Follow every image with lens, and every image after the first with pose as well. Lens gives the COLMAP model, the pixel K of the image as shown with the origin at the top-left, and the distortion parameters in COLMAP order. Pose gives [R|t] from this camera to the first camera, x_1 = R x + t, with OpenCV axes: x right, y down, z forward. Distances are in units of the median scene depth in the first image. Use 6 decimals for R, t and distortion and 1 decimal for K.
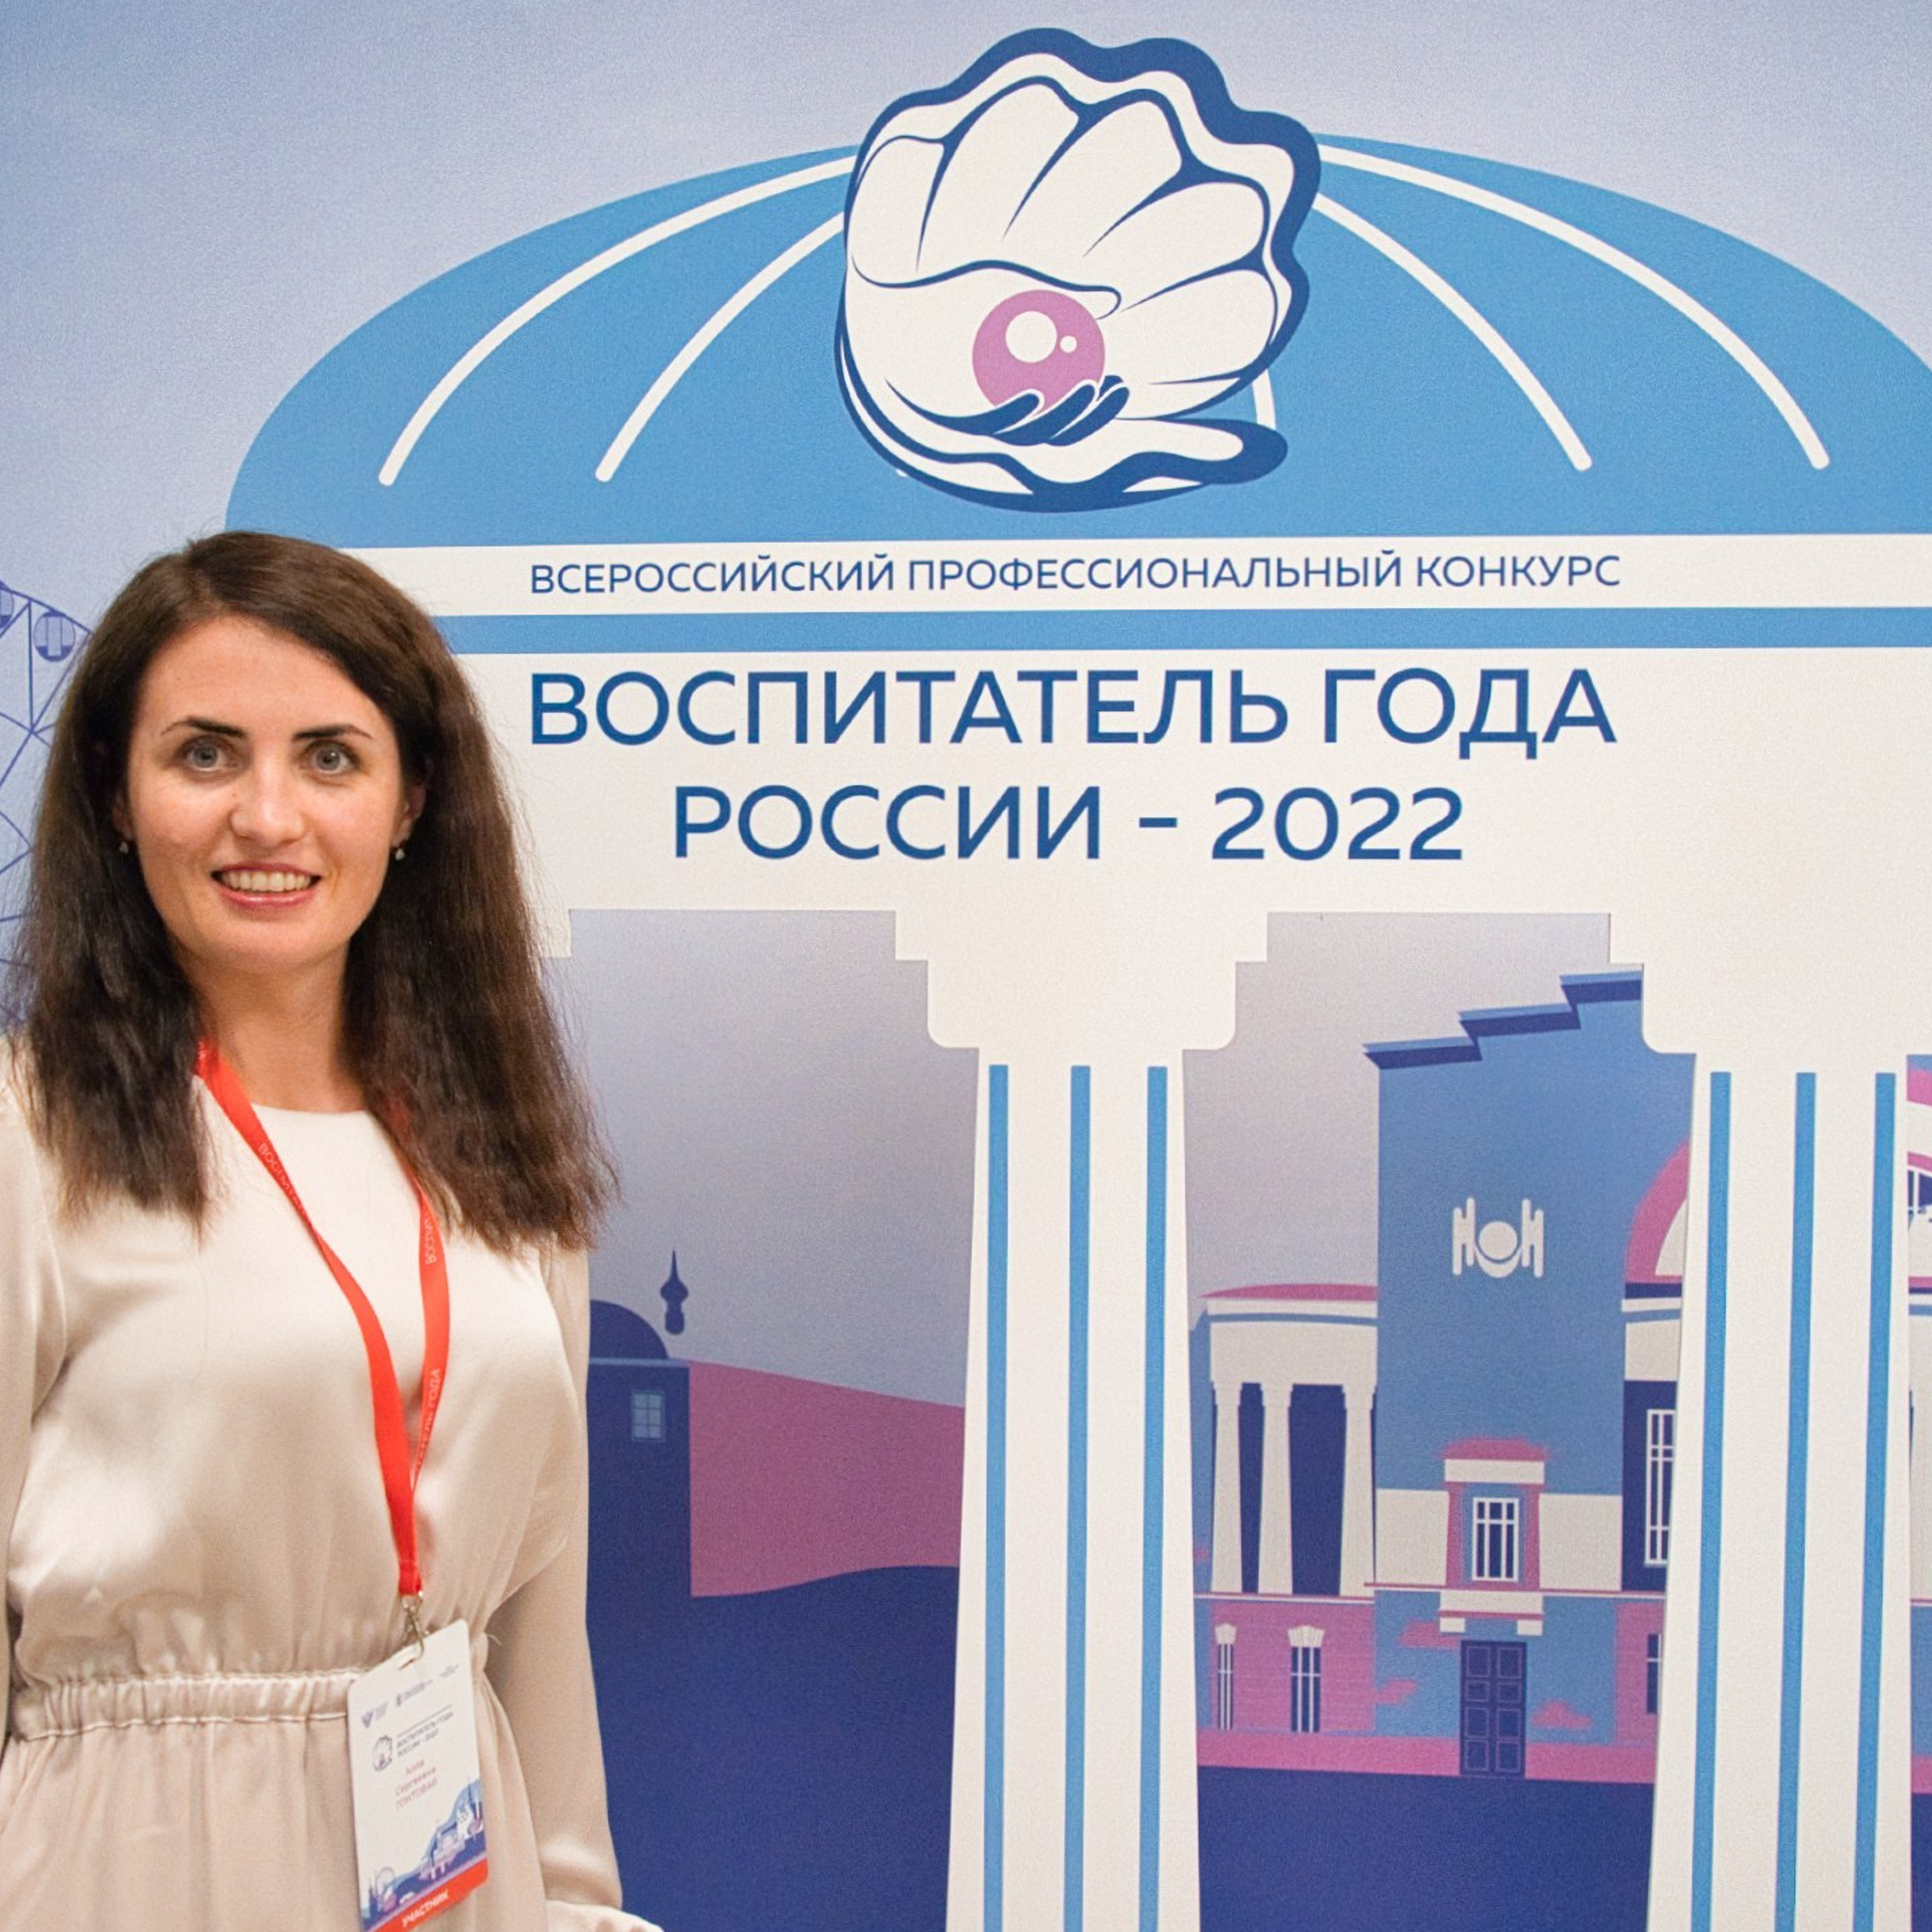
lens RADIAL K [[2964.7, 0, 798.7], [0, 2964.7, 1019.8], [0, 0, 1]] dist [-0.048531, -0.021861]
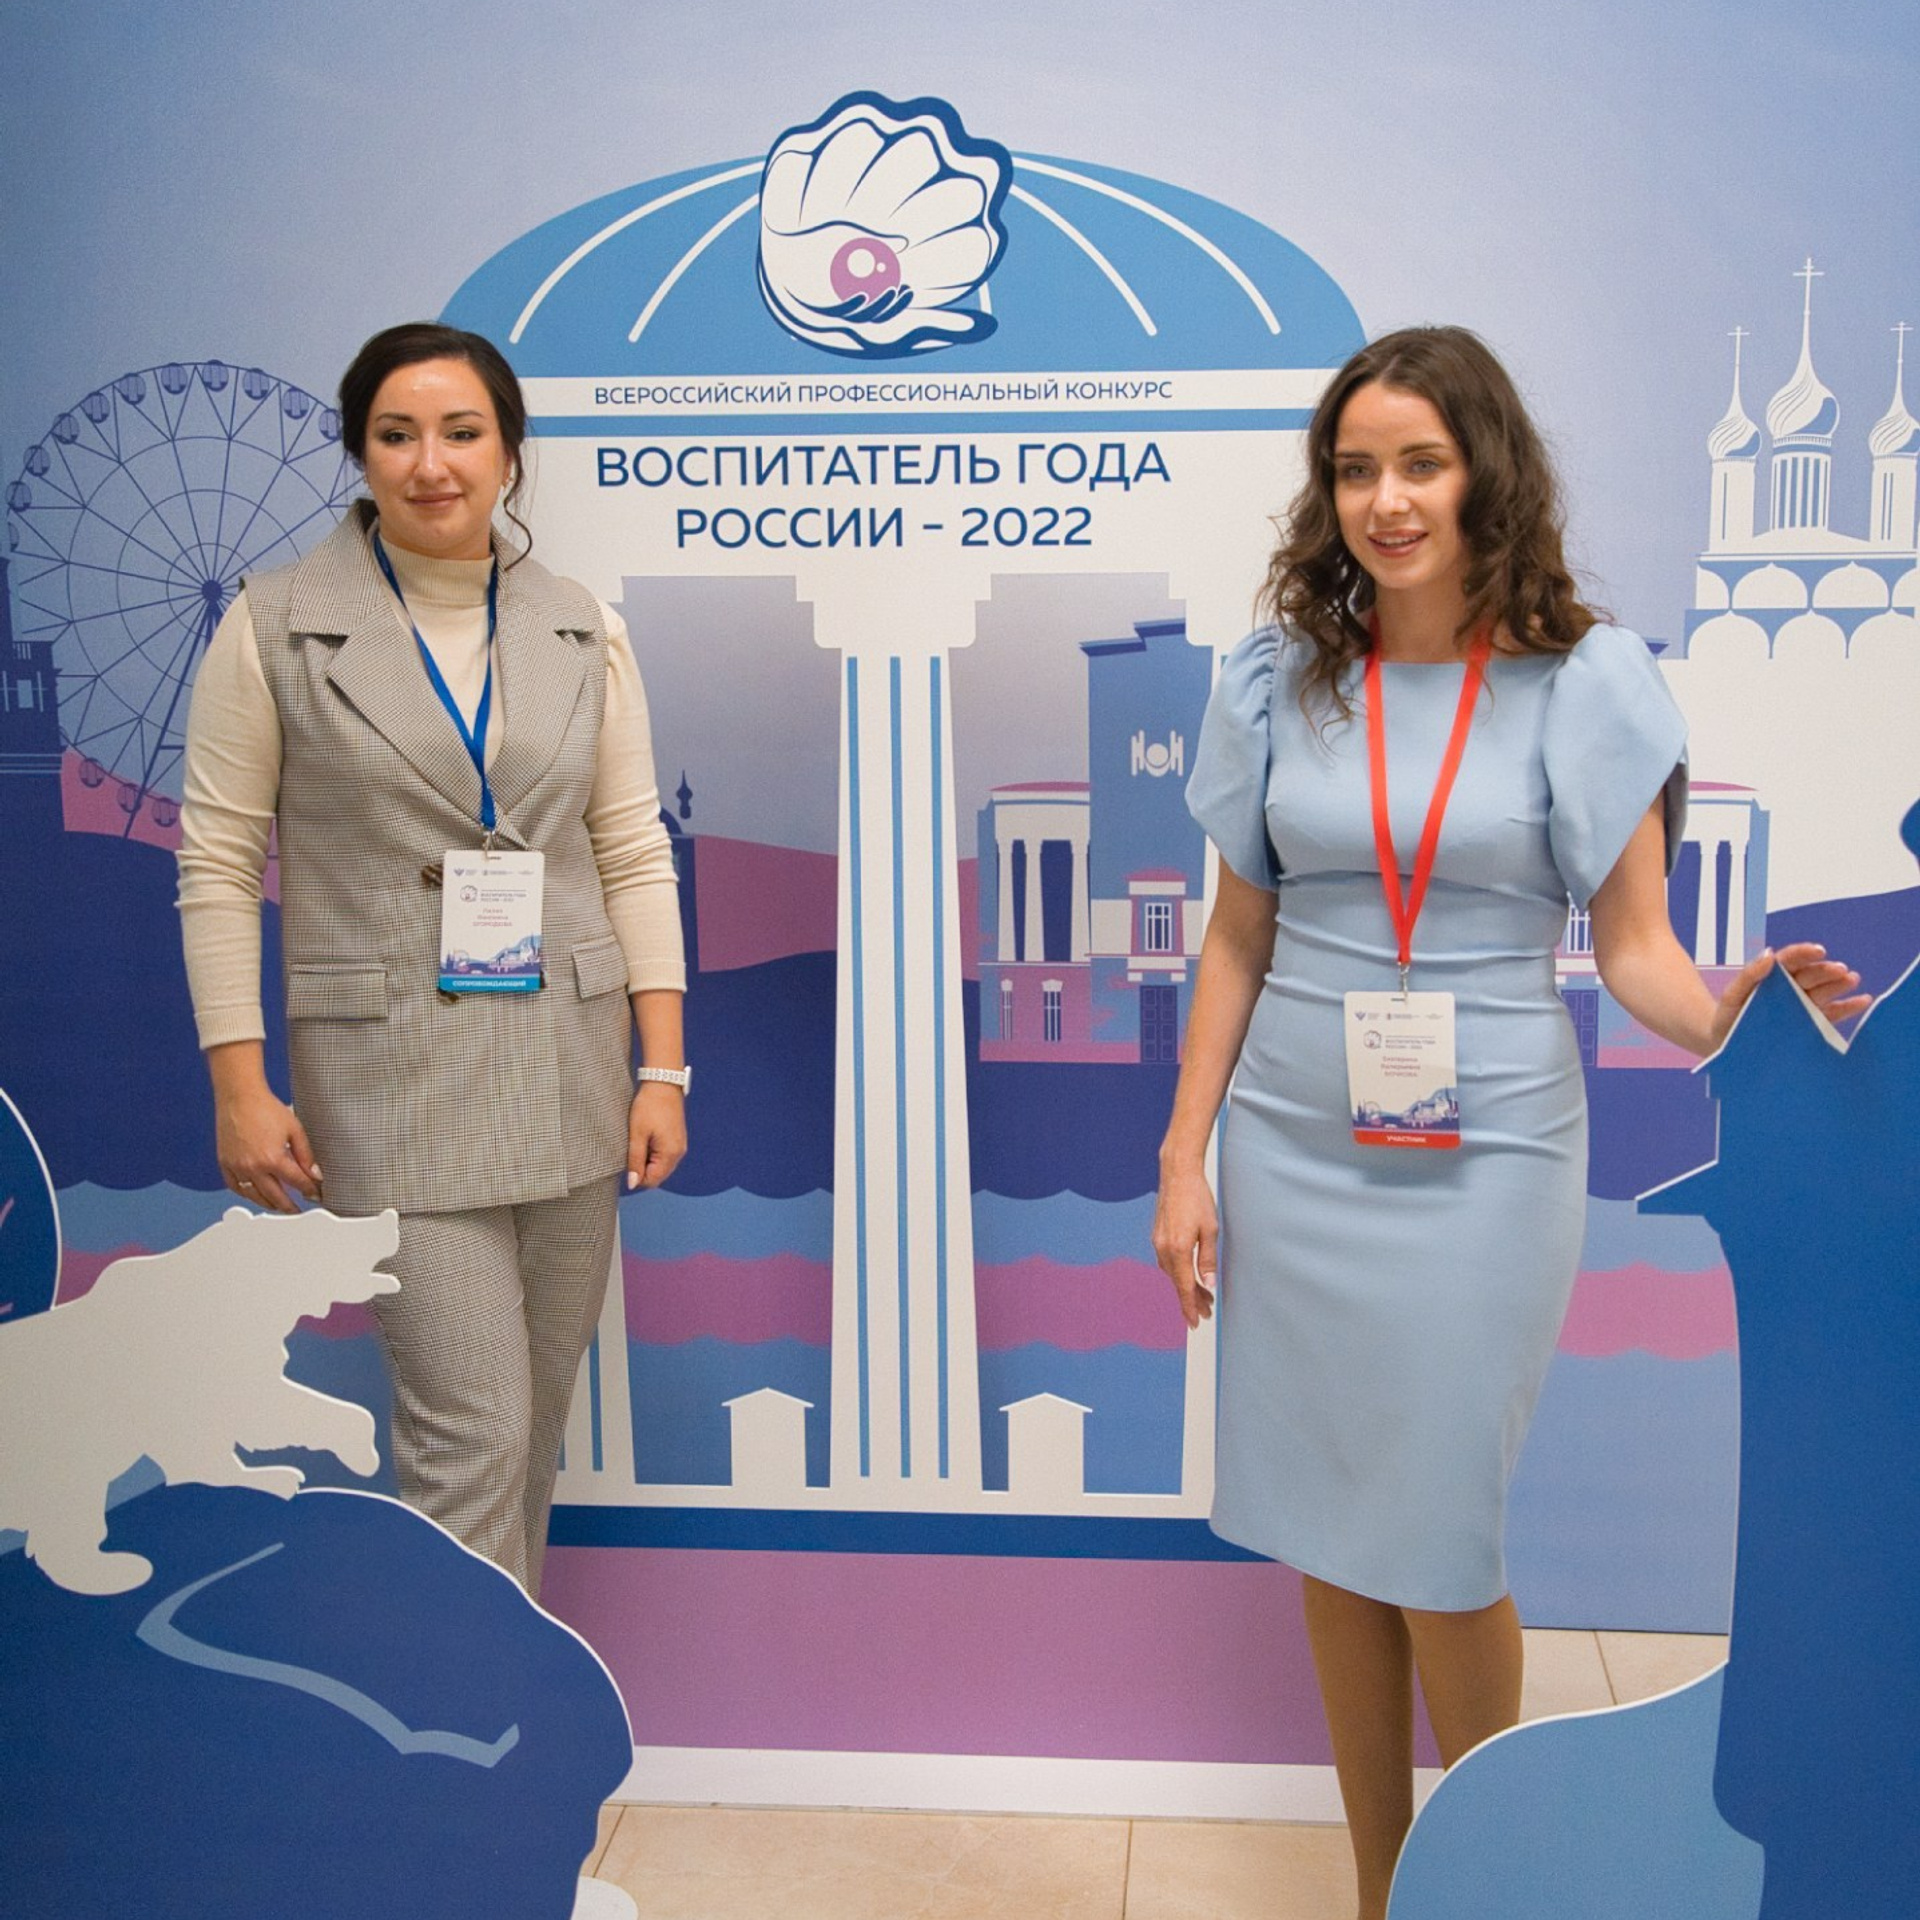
lens RADIAL K [[3009.4, 0, 968.9], [0, 3009.4, 1053.7], [0, 0, 1]] dist [0.011088, 0.113852]
pose [[0.998344, -0.022255, 0.053042, 0.034417], [0.014412, 0.989487, 0.143901, -0.009874], [-0.055687, -0.142898, 0.988170, -0.950341]]
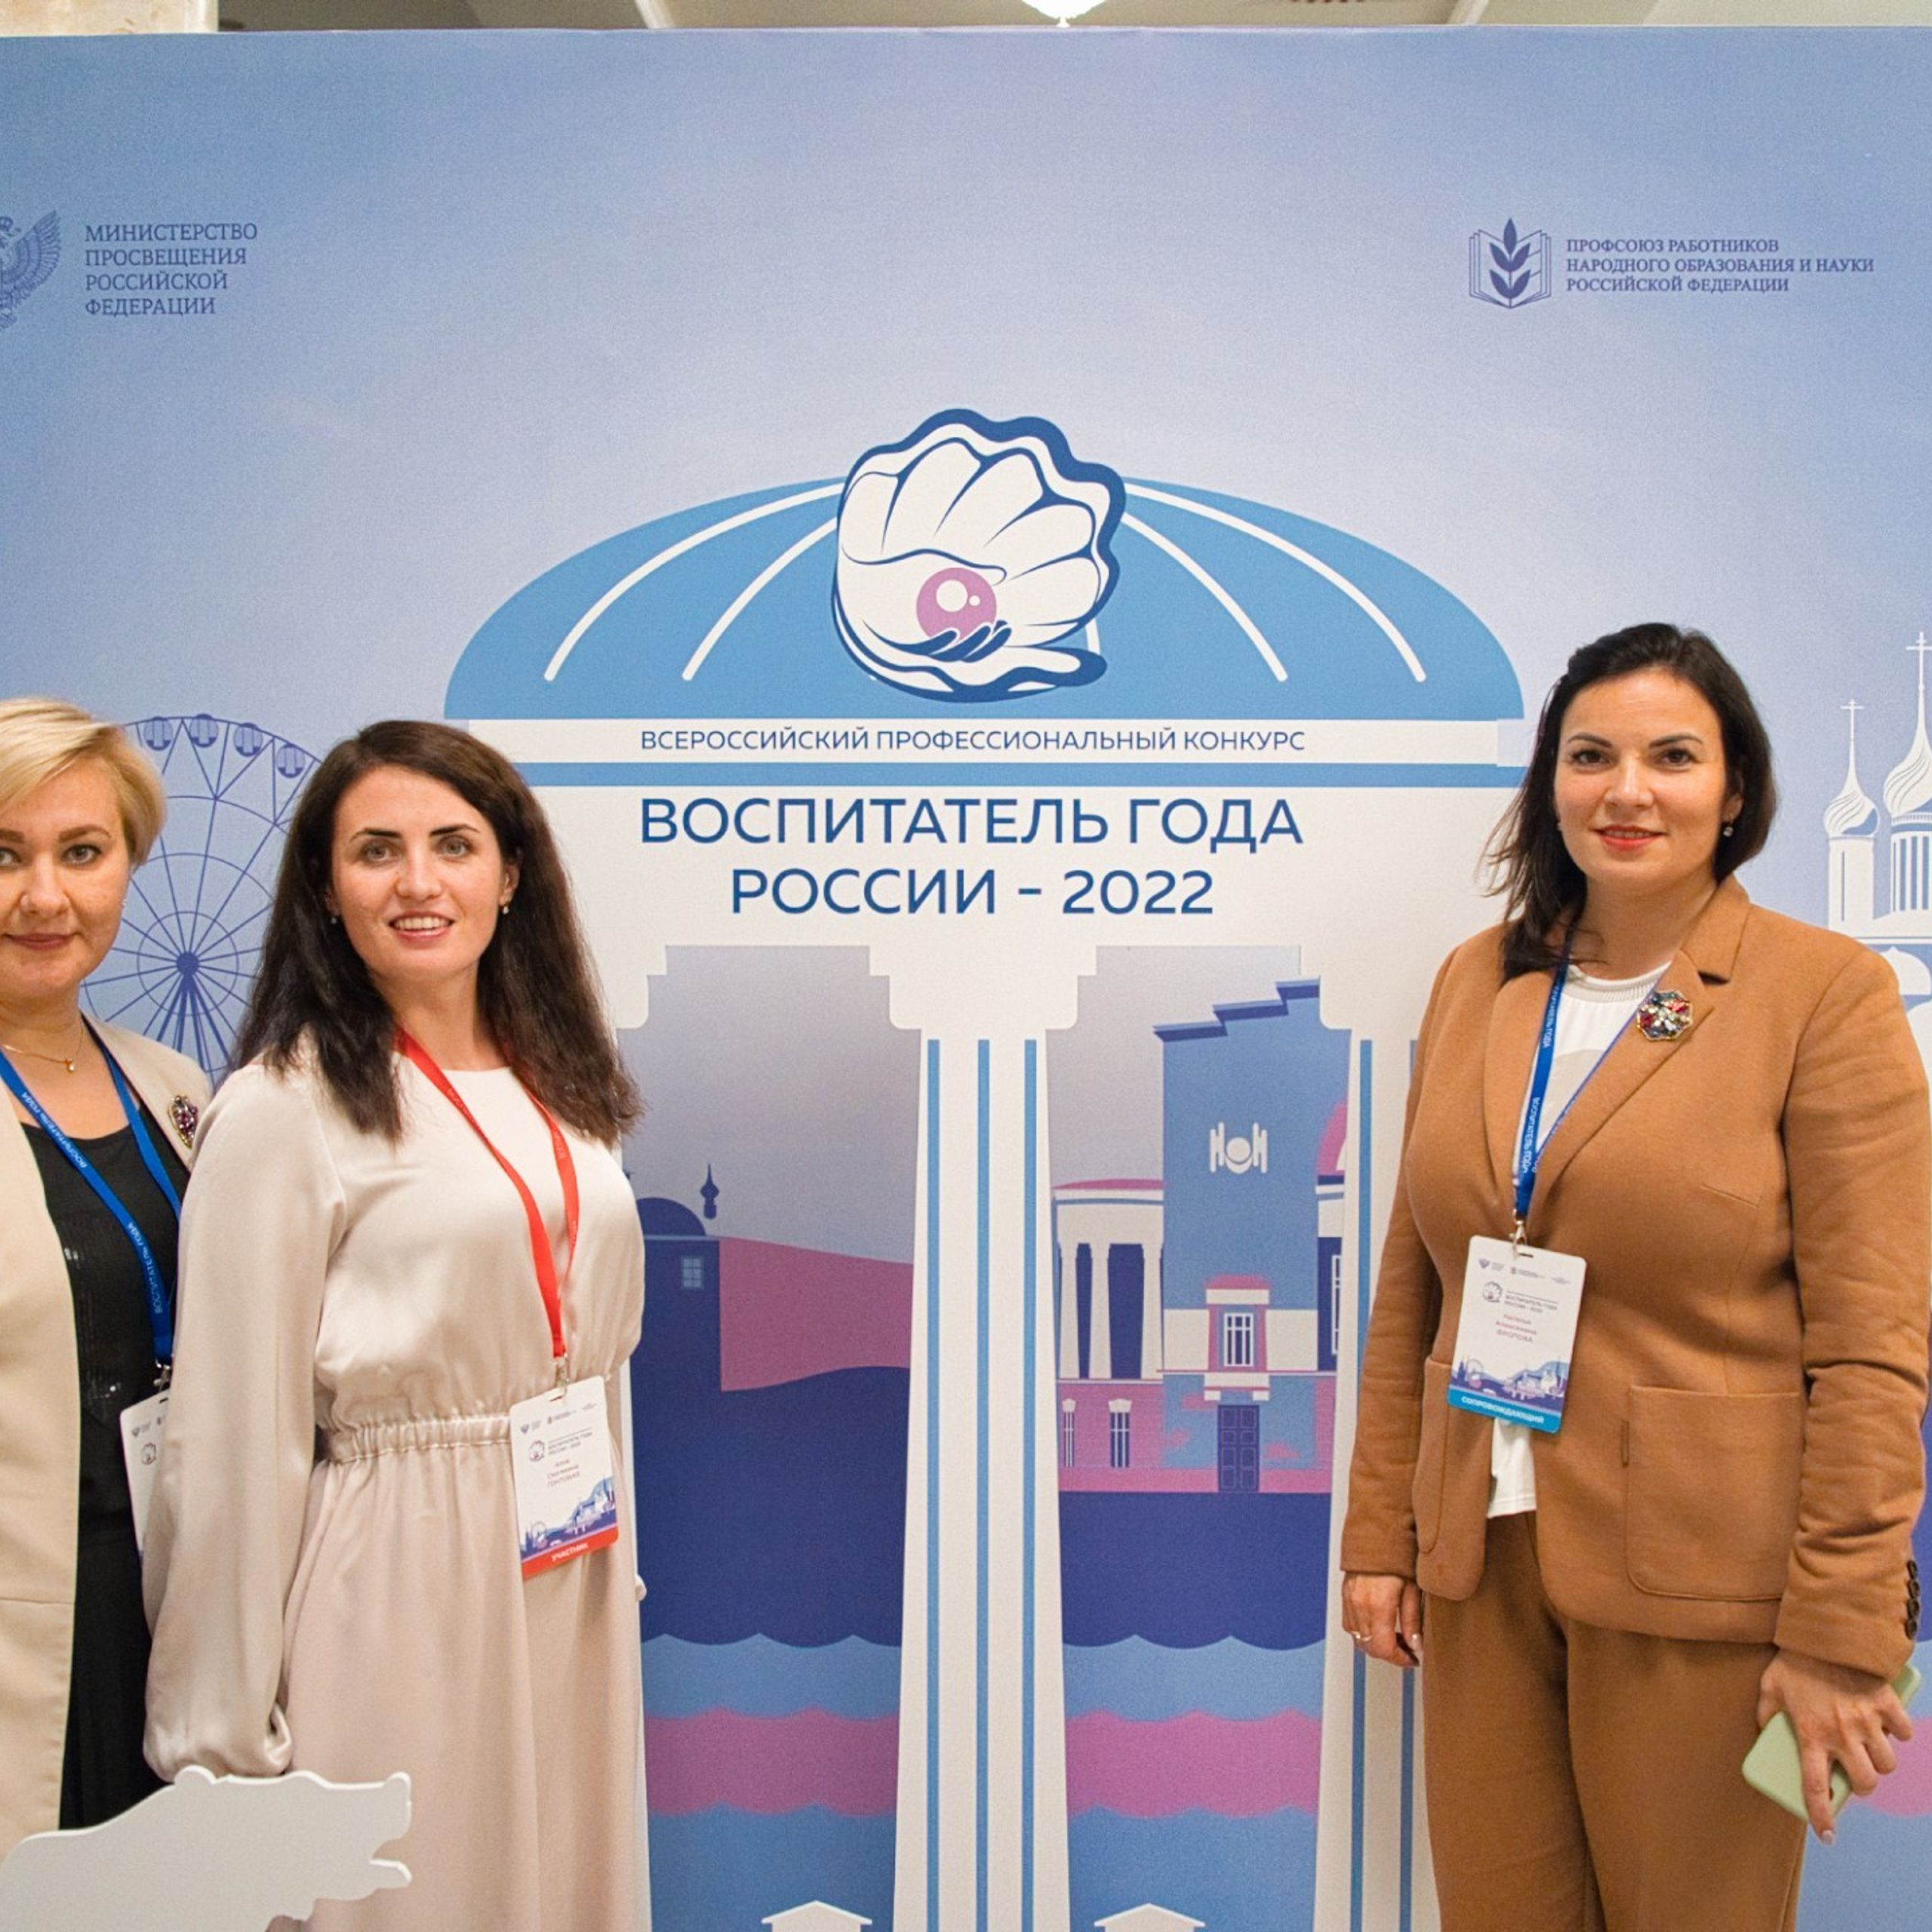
lens RADIAL K [[2420.3, 0, 966.9], [0, 2420.3, 966.6], [0, 0, 1]] dist [-0.084167, 0.086373]
pose [[0.993339, -0.004944, 0.115125, -0.067904], [0.006986, 0.999825, -0.017344, -0.001935], [-0.115019, 0.018033, 0.993200, -0.326671]]
